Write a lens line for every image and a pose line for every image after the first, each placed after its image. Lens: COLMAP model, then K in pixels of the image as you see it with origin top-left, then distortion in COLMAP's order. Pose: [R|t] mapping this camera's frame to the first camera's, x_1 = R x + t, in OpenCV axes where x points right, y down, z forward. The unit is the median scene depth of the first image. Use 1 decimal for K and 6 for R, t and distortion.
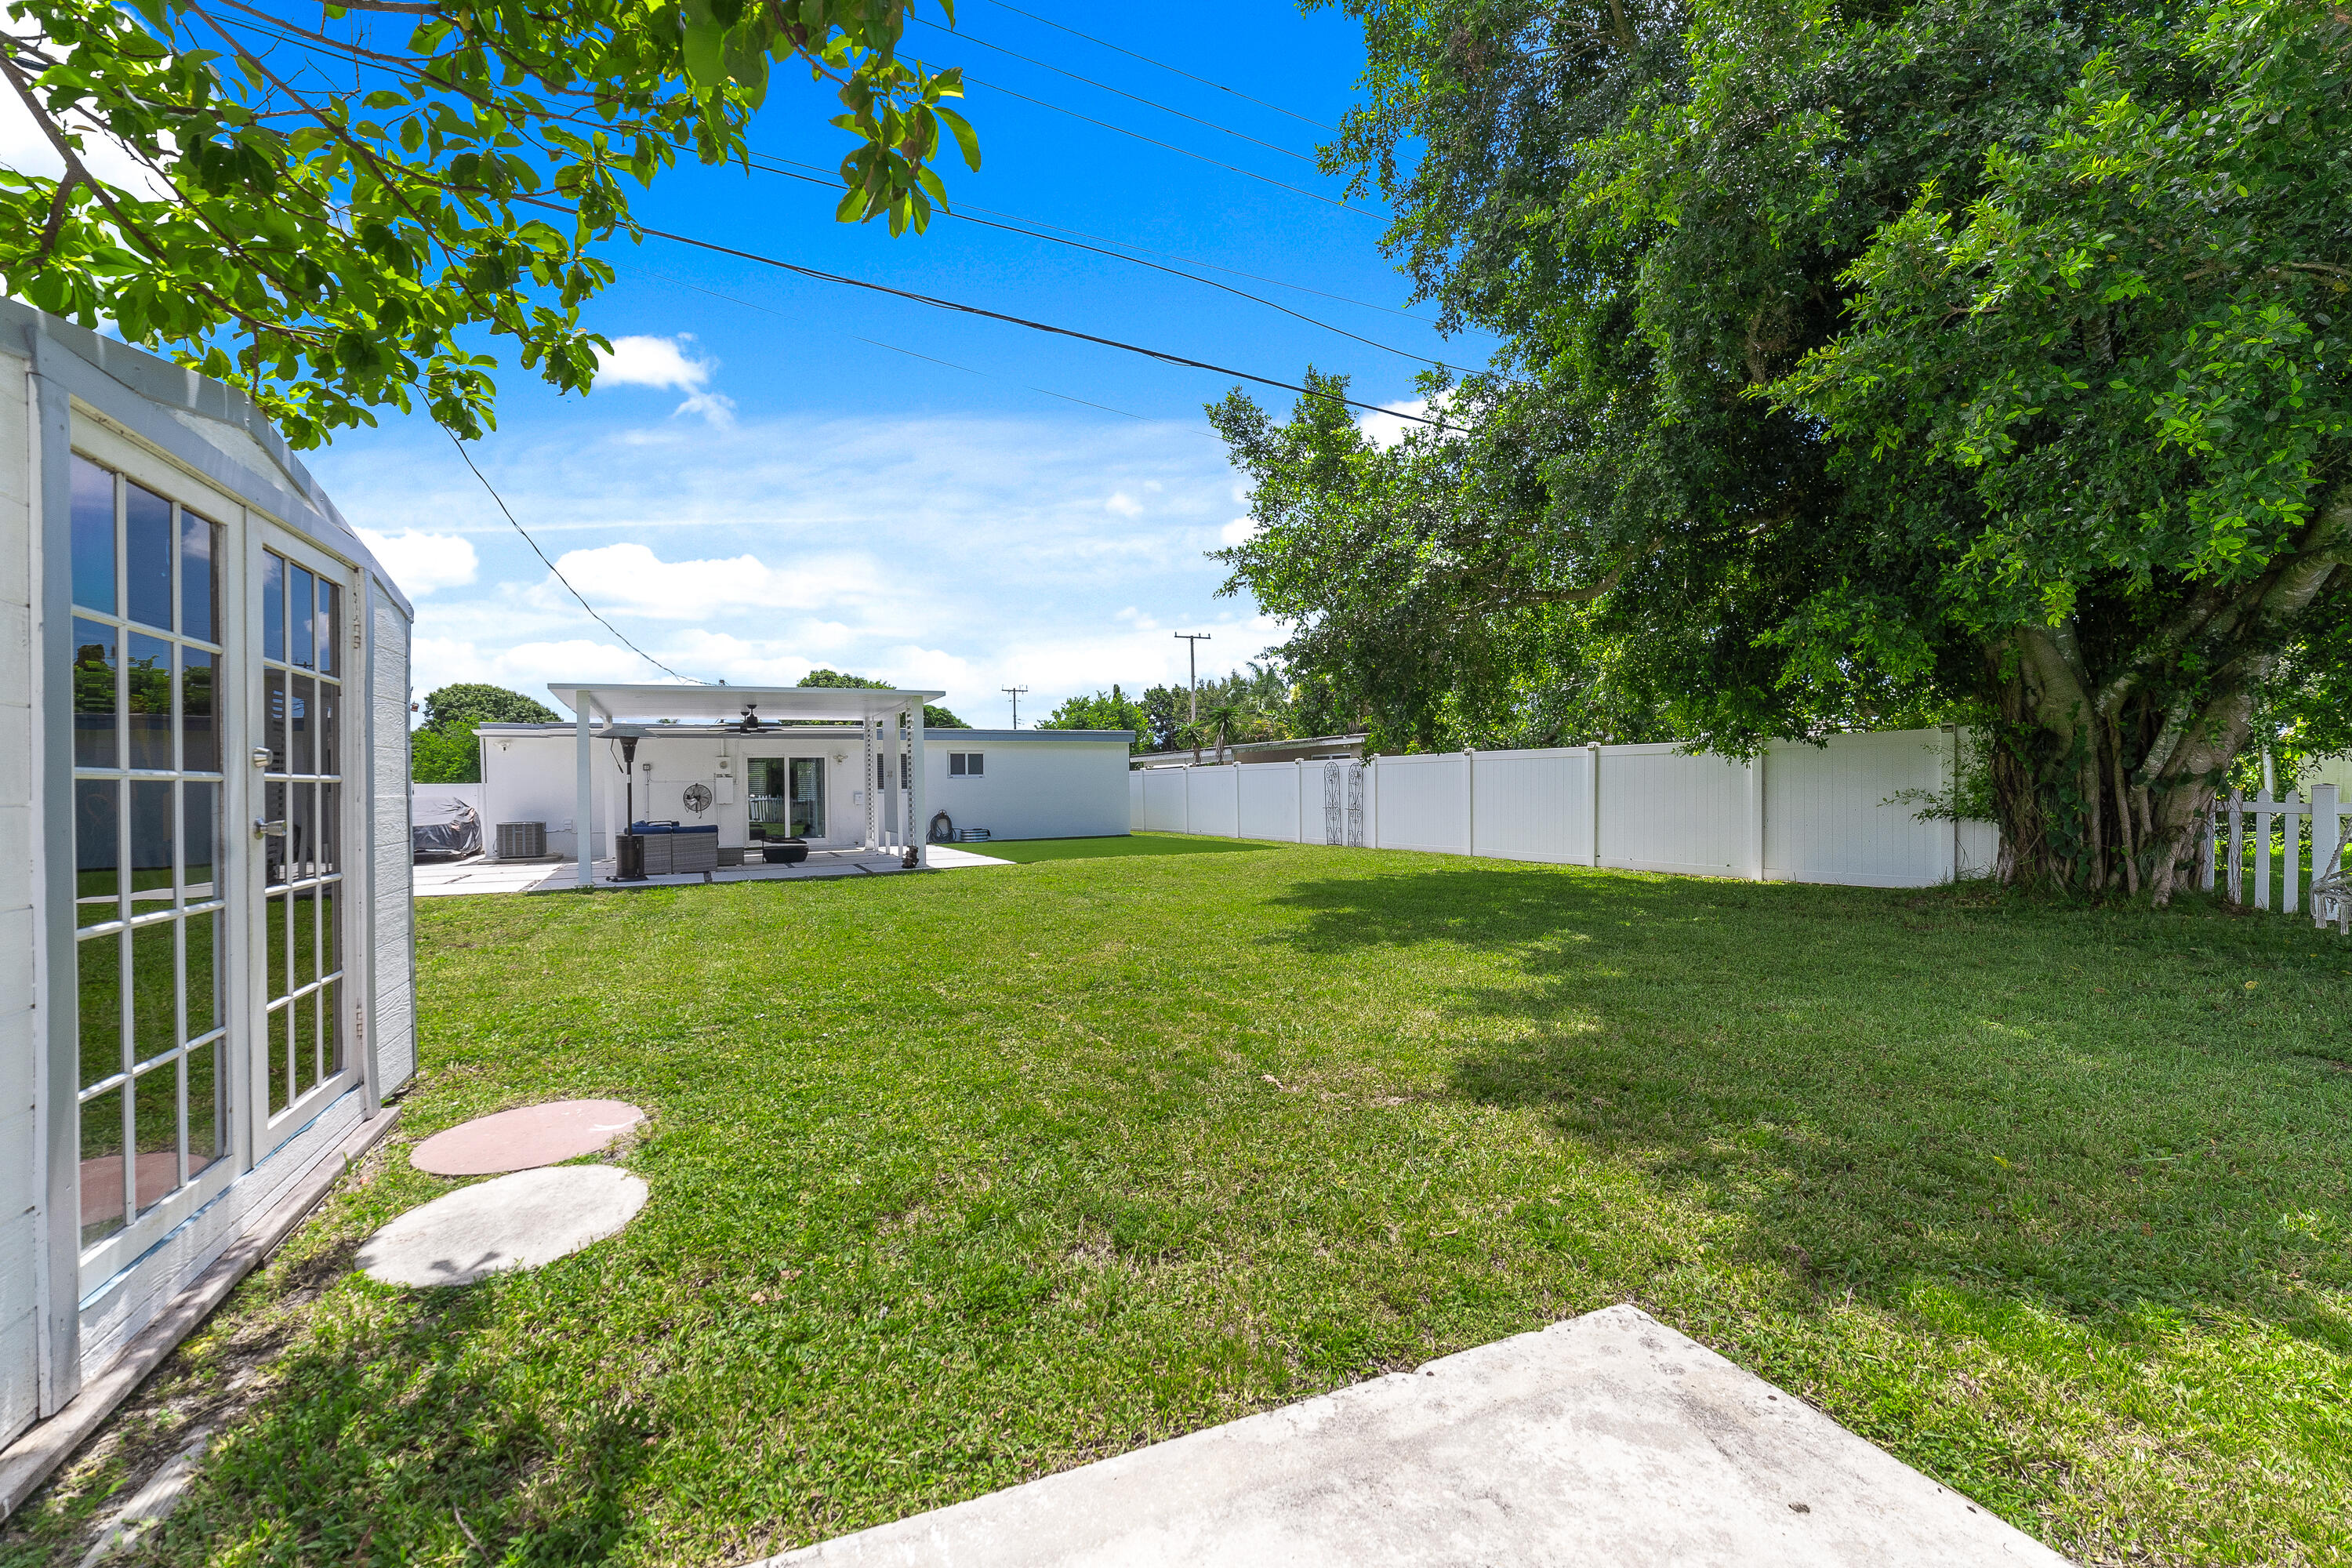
lens RADIAL K [[891.0, 0, 1186.1], [0, 891.0, 810.1], [0, 0, 1]] dist [-0.031752, 0.000009]
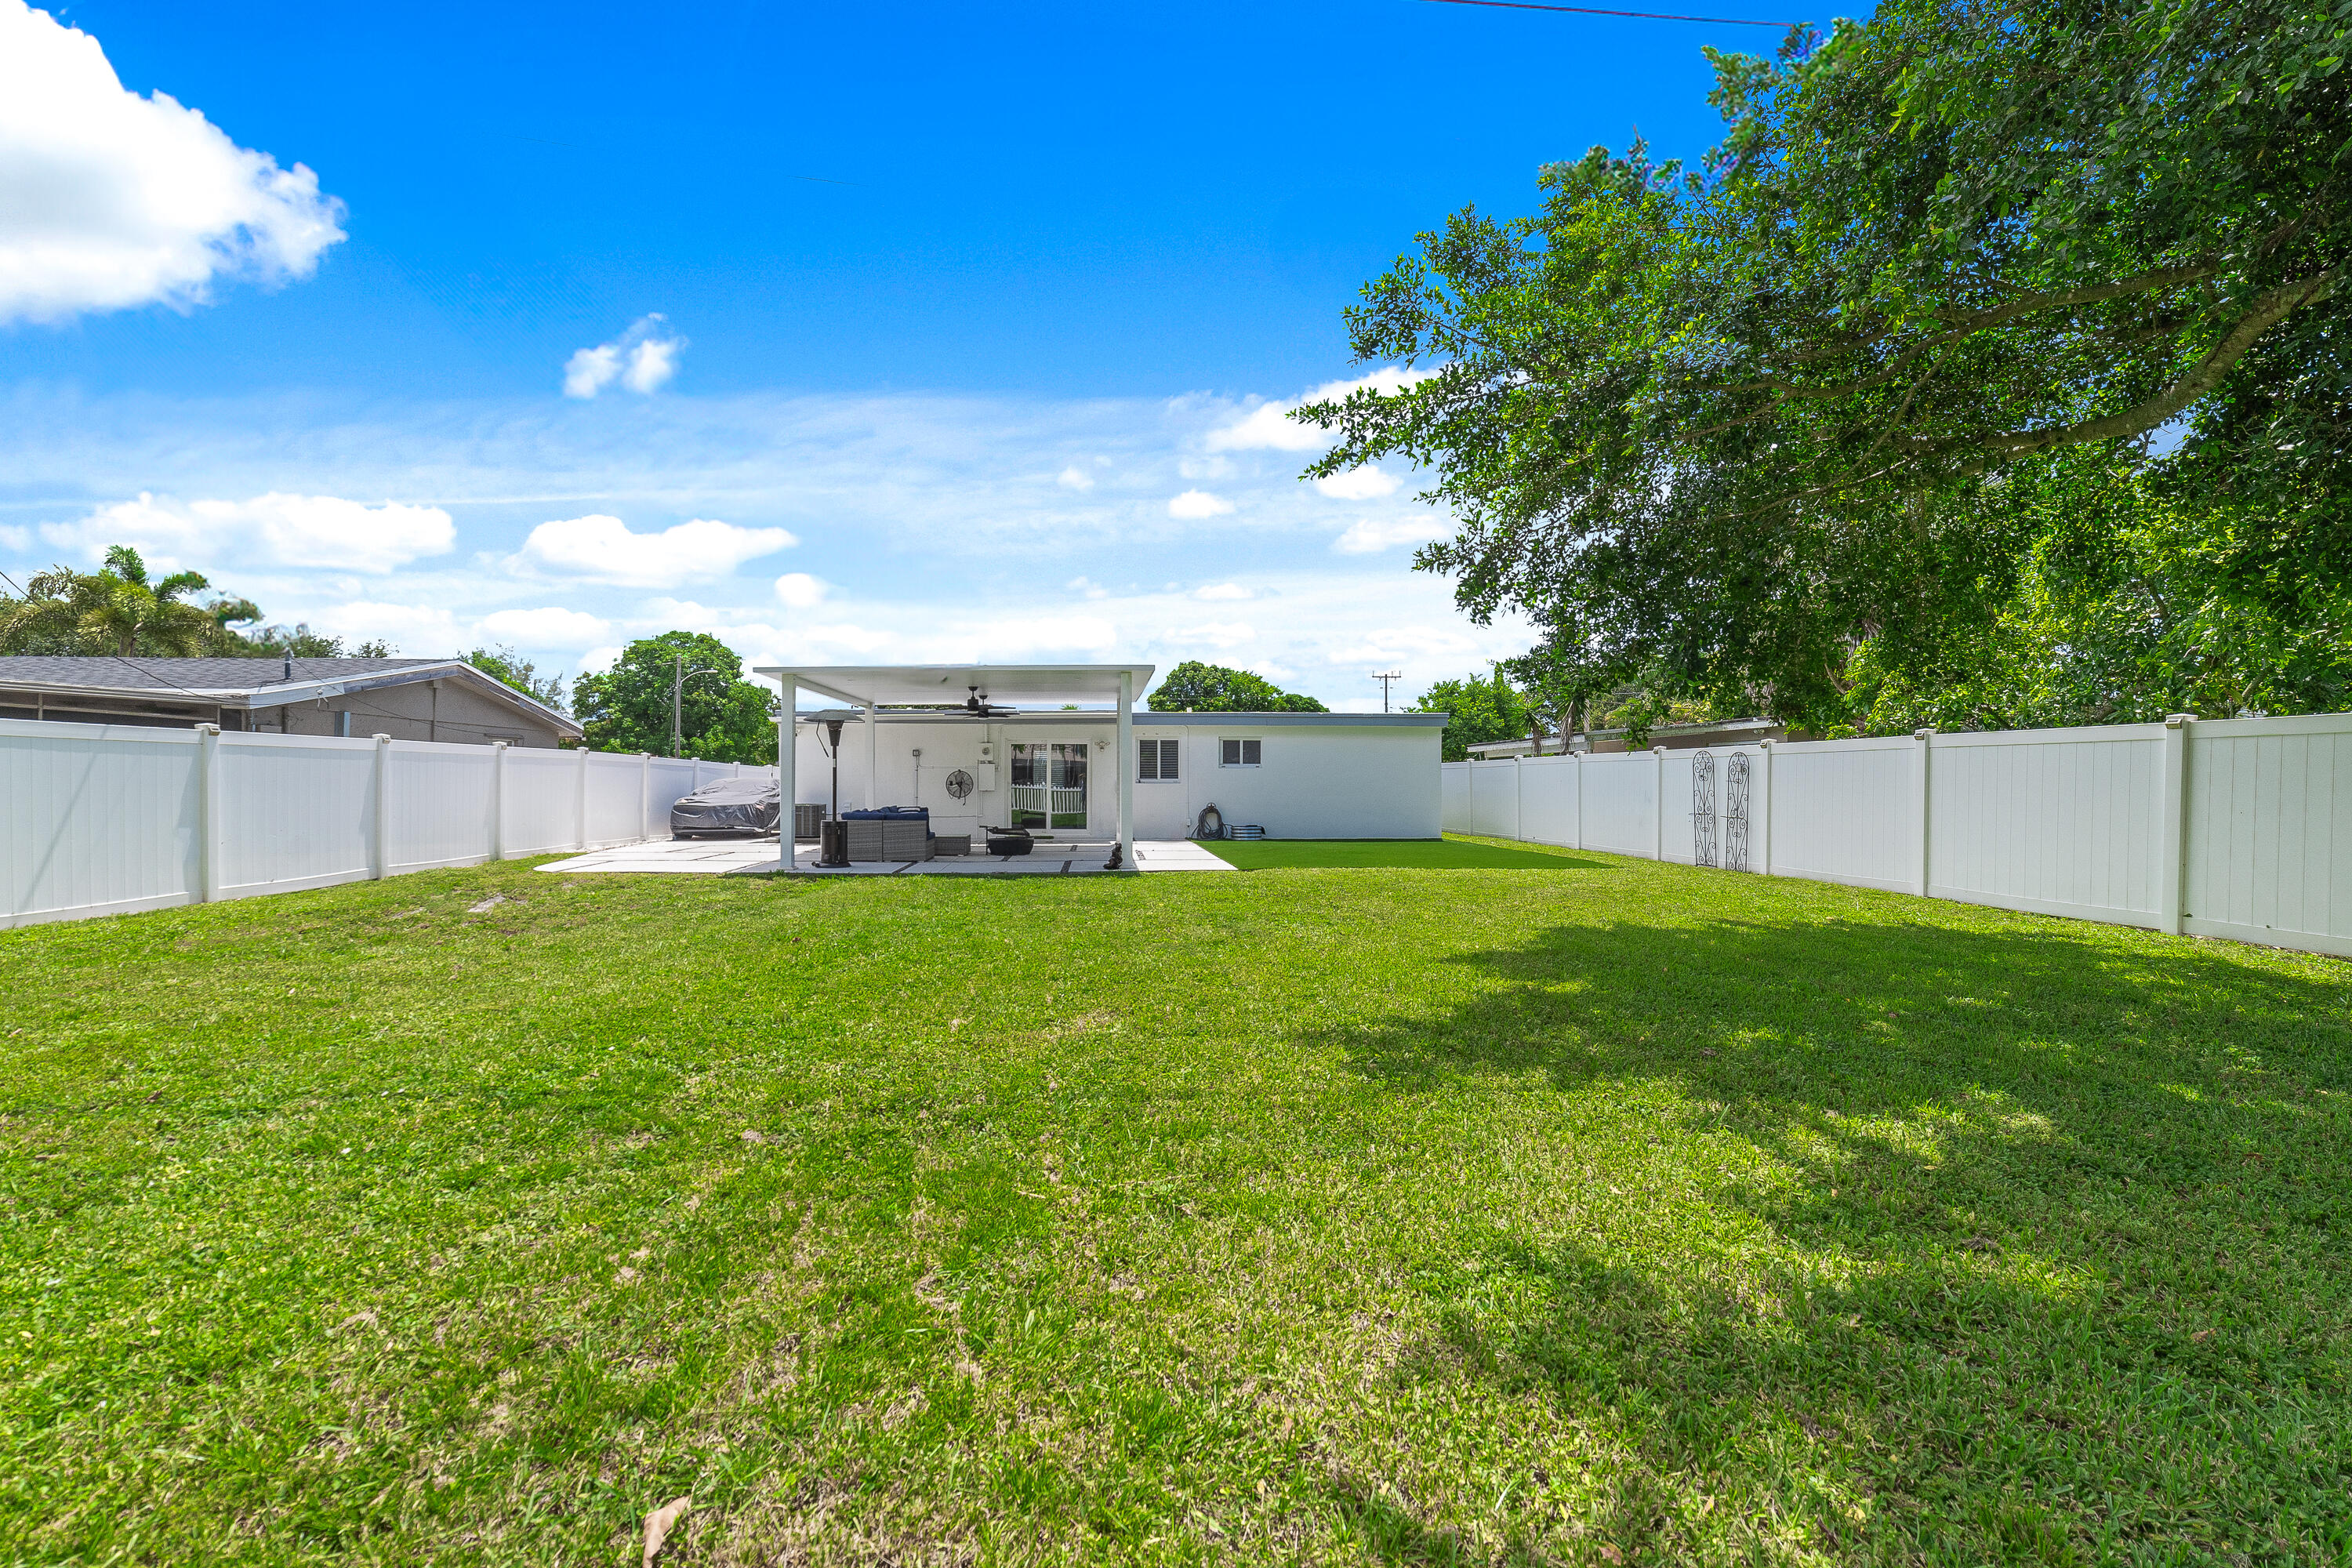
lens RADIAL K [[926.0, 0, 1181.0], [0, 926.0, 789.6], [0, 0, 1]] dist [-0.000316, 0.000080]
pose [[0.910043, 0.020497, -0.414006, 0.093957], [-0.026681, 0.999602, -0.009160, -0.004477], [0.413654, 0.019382, 0.910228, 0.147647]]
